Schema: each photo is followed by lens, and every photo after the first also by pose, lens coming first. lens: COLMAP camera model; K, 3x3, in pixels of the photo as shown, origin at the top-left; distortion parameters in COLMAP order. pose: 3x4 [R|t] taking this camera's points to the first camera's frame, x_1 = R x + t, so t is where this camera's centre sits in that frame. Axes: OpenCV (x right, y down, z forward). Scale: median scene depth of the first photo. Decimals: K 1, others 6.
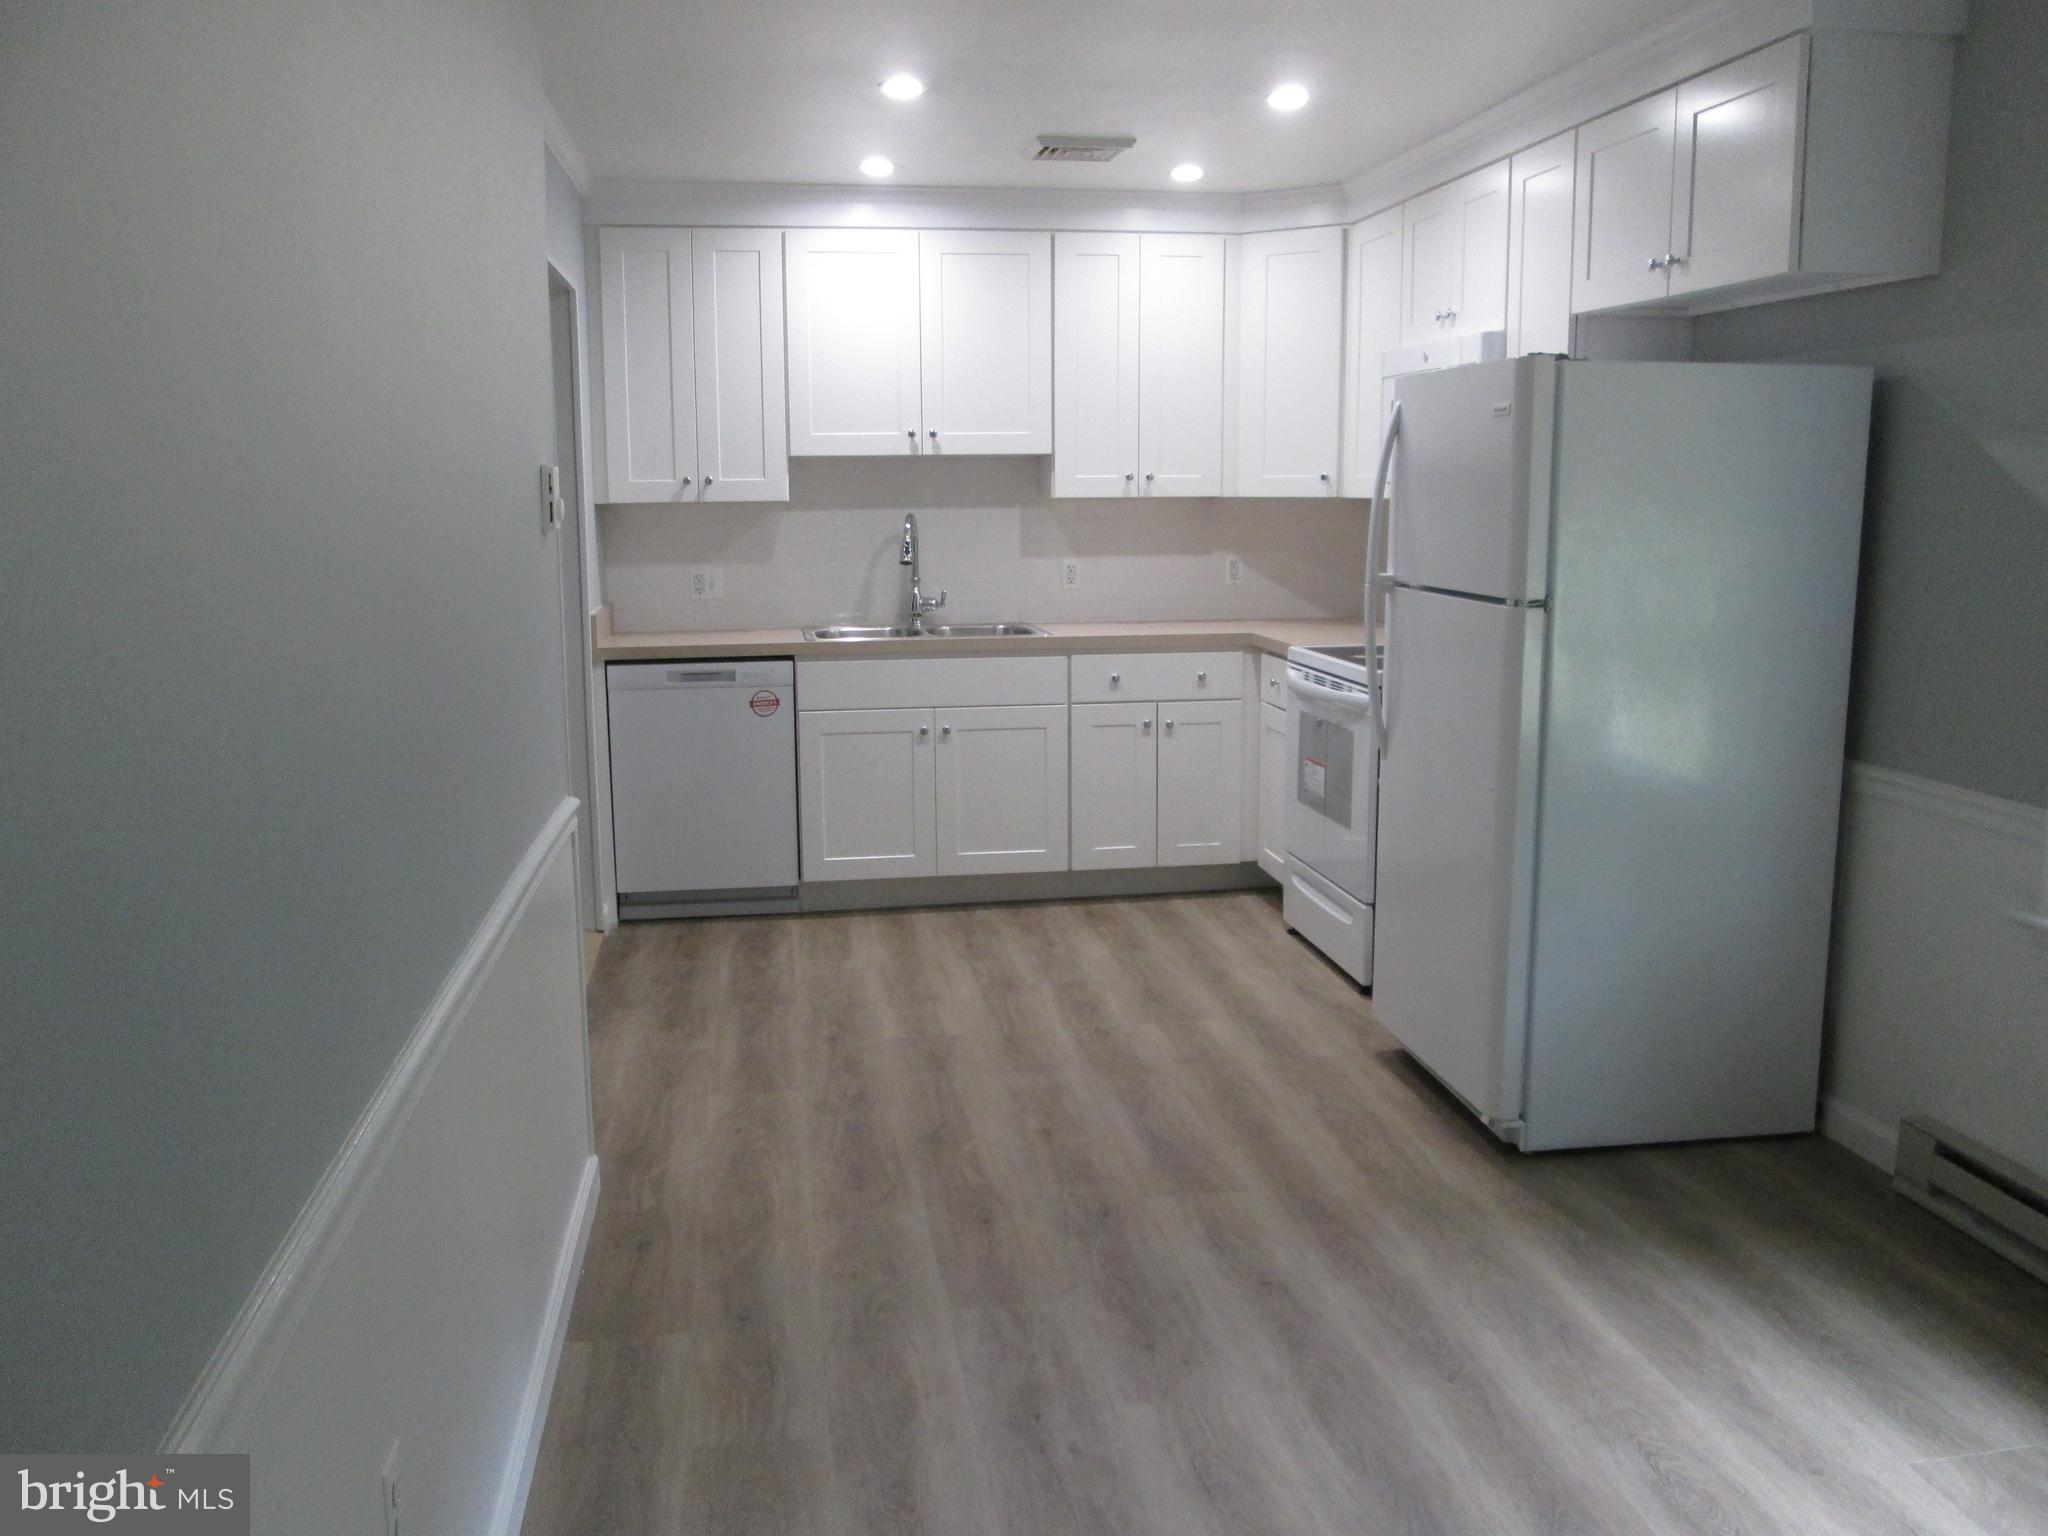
lens RADIAL K [[1672.7, 0, 1024.0], [0, 1672.7, 768.0], [0, 0, 1]] dist [-0.065042, -0.003829]
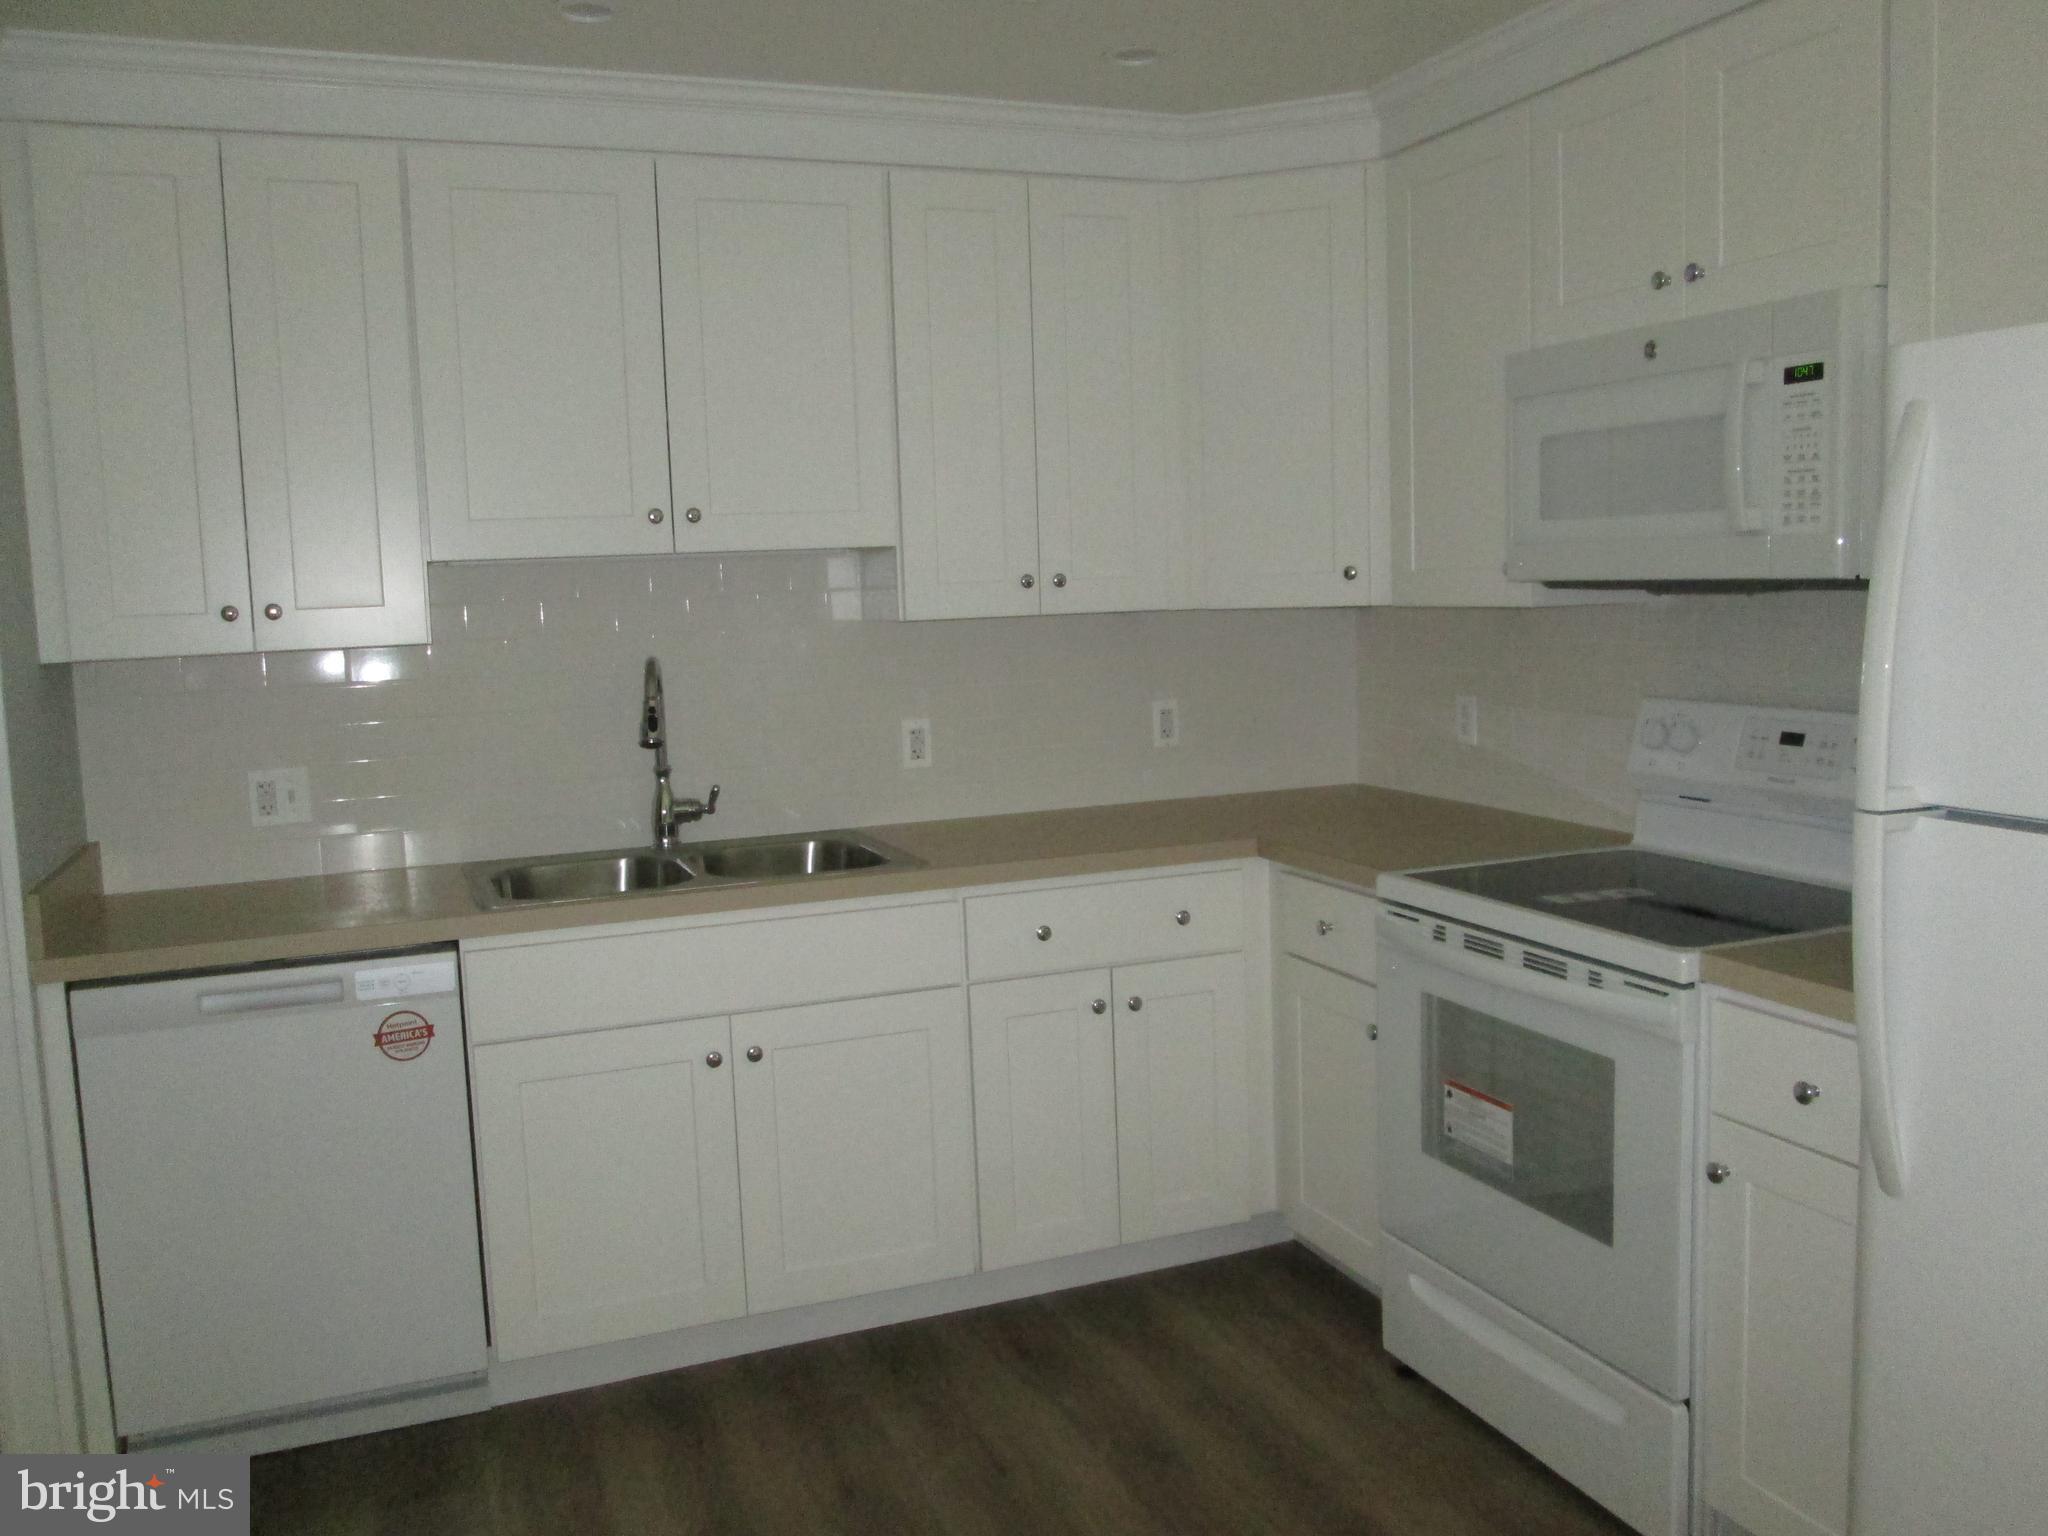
lens RADIAL K [[1672.7, 0, 1024.0], [0, 1672.7, 768.0], [0, 0, 1]] dist [-0.065042, -0.003829]
pose [[0.975638, -0.049572, 0.213710, -0.073801], [0.061879, 0.996765, -0.051282, -0.083490], [-0.210477, 0.063257, 0.975550, 0.456775]]
